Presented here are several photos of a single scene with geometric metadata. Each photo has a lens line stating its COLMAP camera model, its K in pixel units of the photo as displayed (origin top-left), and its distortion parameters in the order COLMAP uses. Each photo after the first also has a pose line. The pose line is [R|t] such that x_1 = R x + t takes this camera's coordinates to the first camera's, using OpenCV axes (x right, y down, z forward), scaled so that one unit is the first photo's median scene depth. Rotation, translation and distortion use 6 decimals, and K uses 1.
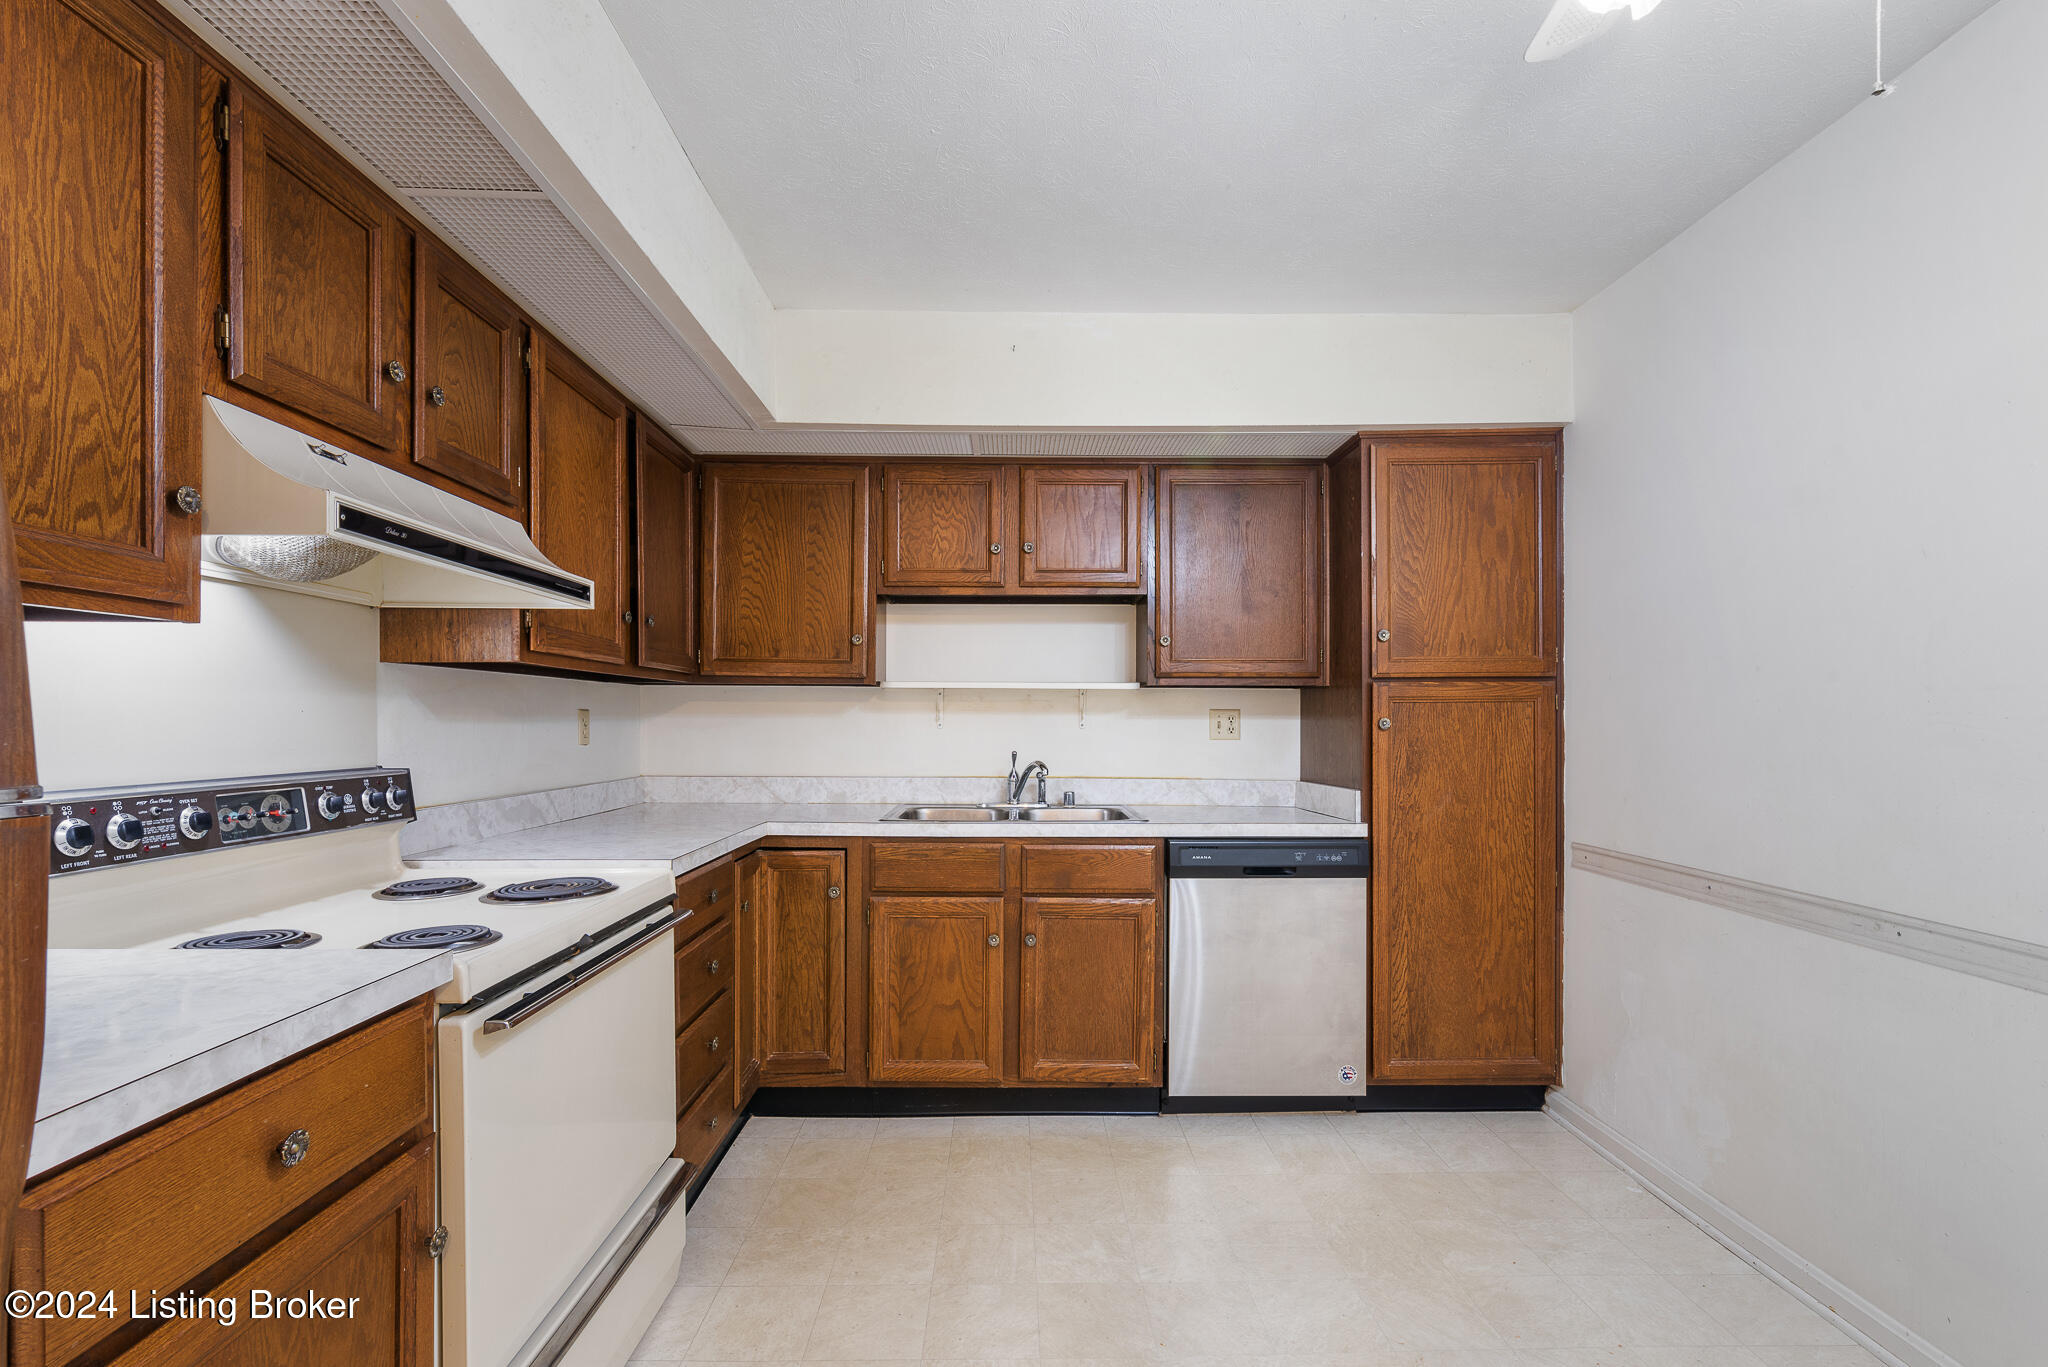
lens RADIAL K [[897.6, 0, 1021.1], [0, 897.6, 720.4], [0, 0, 1]] dist [0.000452, -0.000118]
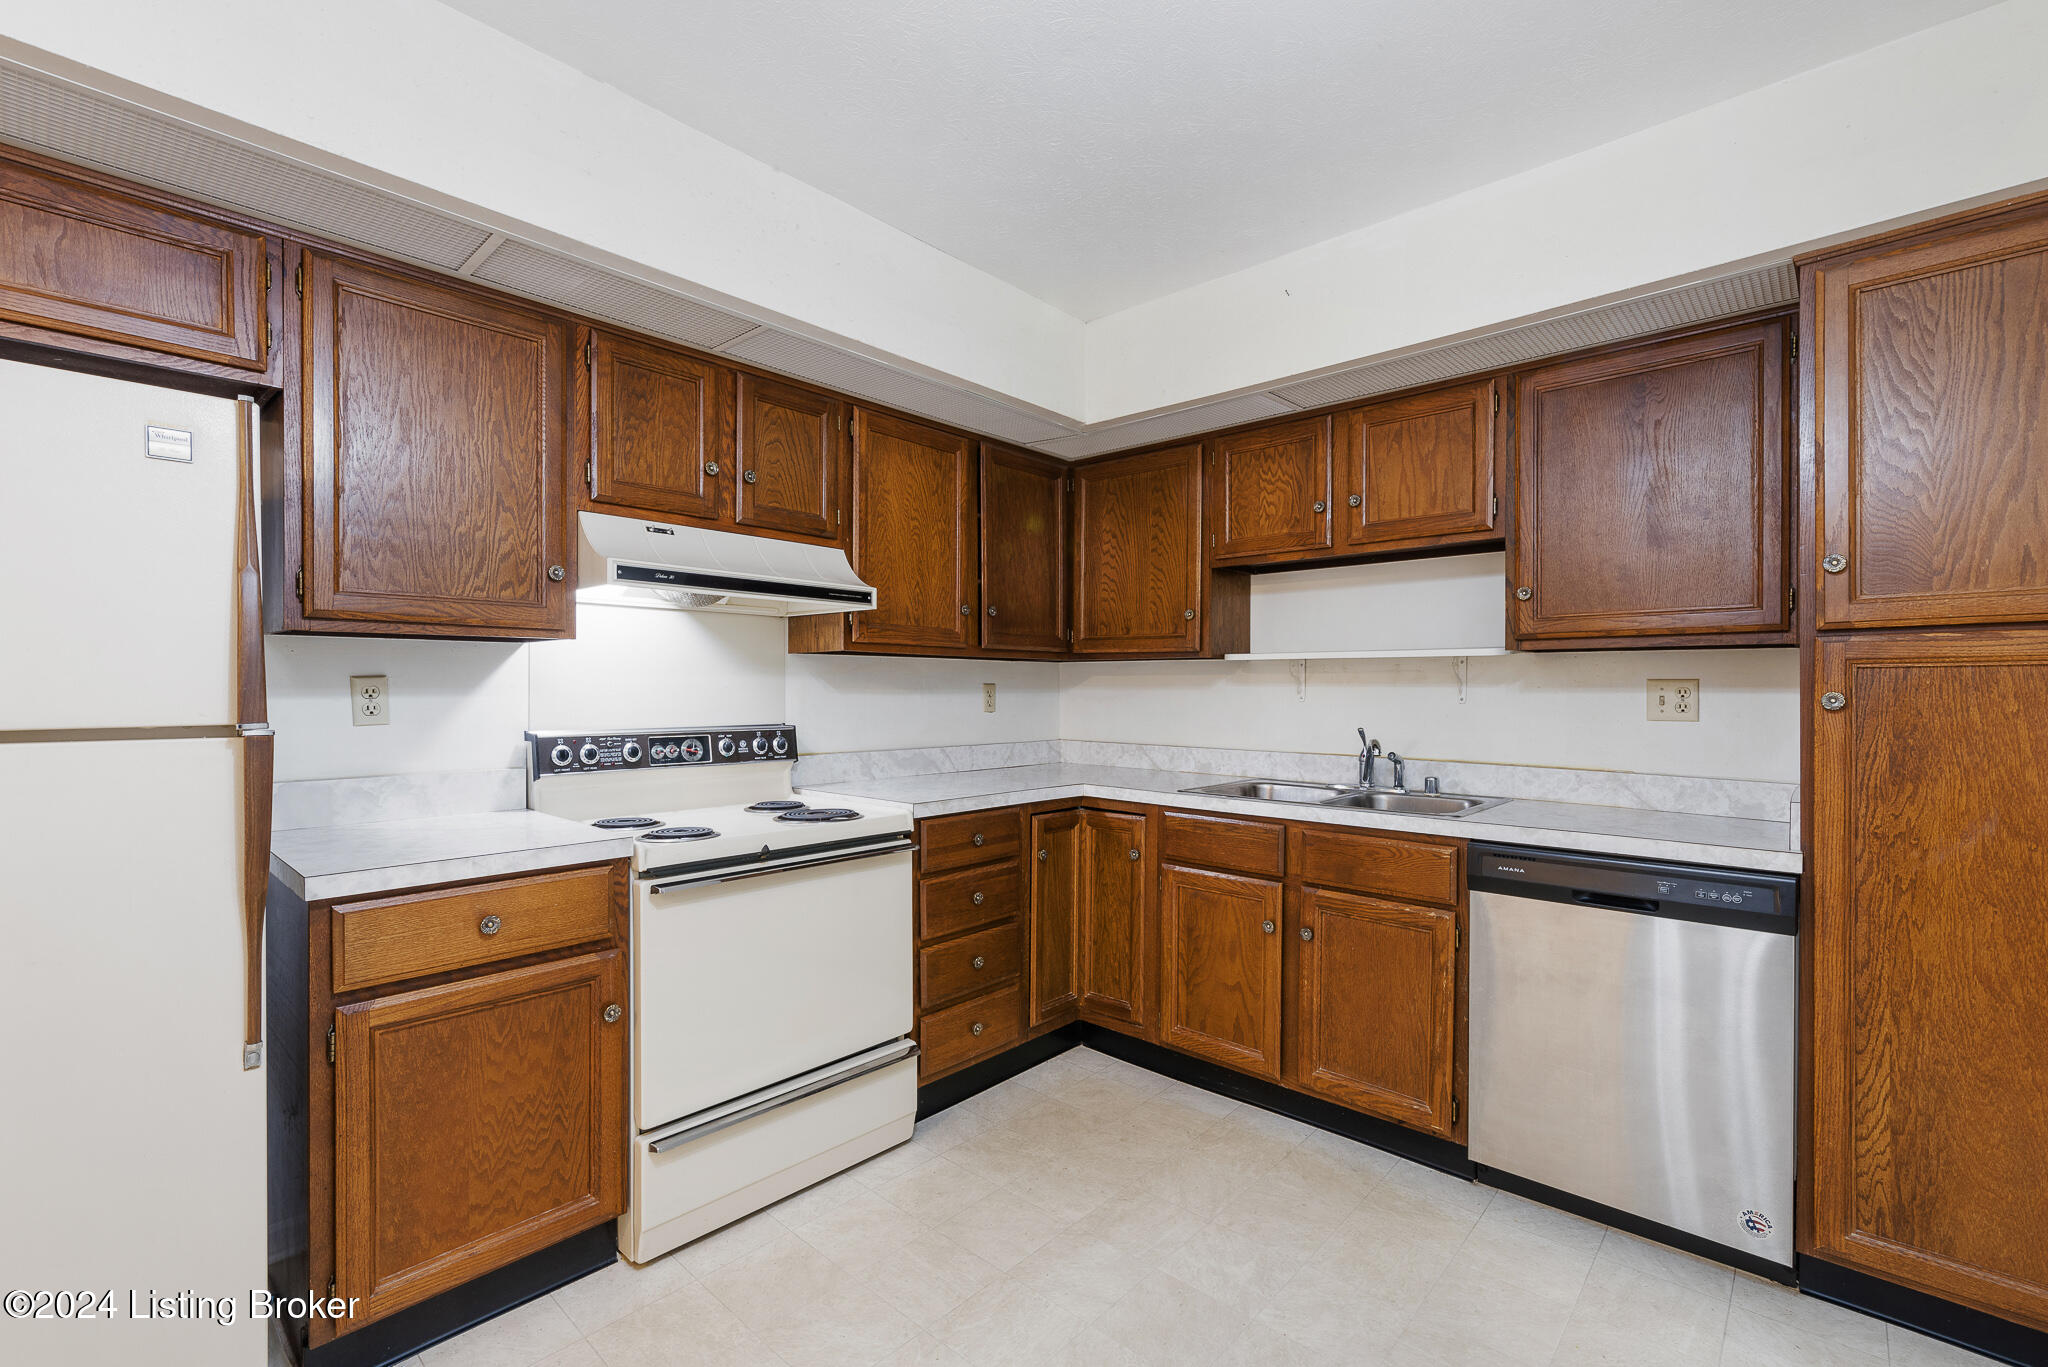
lens RADIAL K [[894.1, 0, 1024.9], [0, 894.1, 692.7], [0, 0, 1]] dist [0.000558, -0.000063]
pose [[0.726918, 0.002812, -0.686718, 0.424868], [-0.001416, 0.999996, 0.002595, -0.003145], [0.686723, -0.000914, 0.726919, 0.139696]]
